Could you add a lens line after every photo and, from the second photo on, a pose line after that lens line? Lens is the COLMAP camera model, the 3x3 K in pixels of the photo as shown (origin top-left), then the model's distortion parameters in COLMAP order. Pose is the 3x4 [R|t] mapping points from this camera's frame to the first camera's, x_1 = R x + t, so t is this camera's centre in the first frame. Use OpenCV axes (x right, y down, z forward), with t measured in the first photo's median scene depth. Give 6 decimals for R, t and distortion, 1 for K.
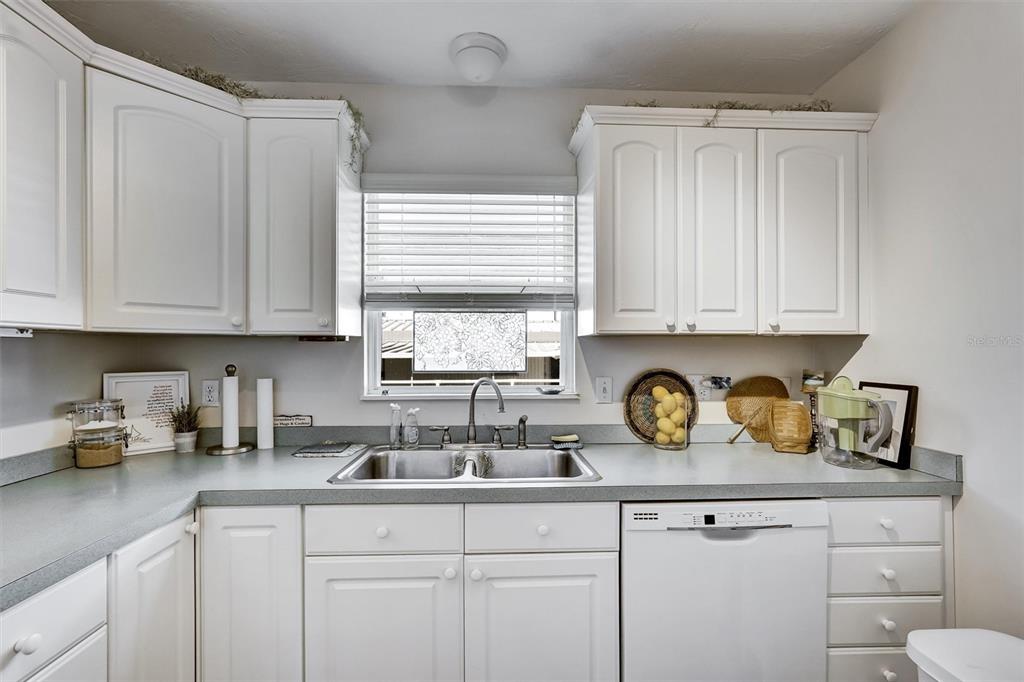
lens RADIAL K [[451.0, 0, 511.5], [0, 451.0, 345.7], [0, 0, 1]] dist [0.002180, 0.000398]
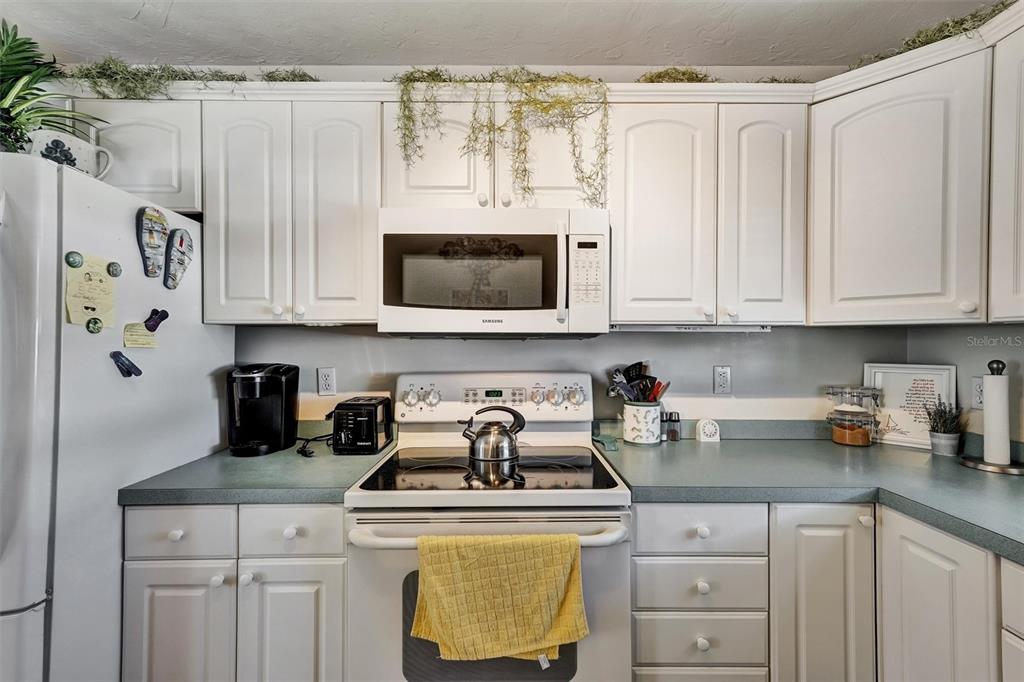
lens RADIAL K [[451.0, 0, 512.6], [0, 451.0, 341.5], [0, 0, 1]] dist [0.002180, 0.000398]
pose [[-0.038180, 0.002020, -0.999269, 0.238393], [0.007302, 0.999972, 0.001742, 0.001245], [0.999244, -0.007230, -0.038194, 0.199948]]
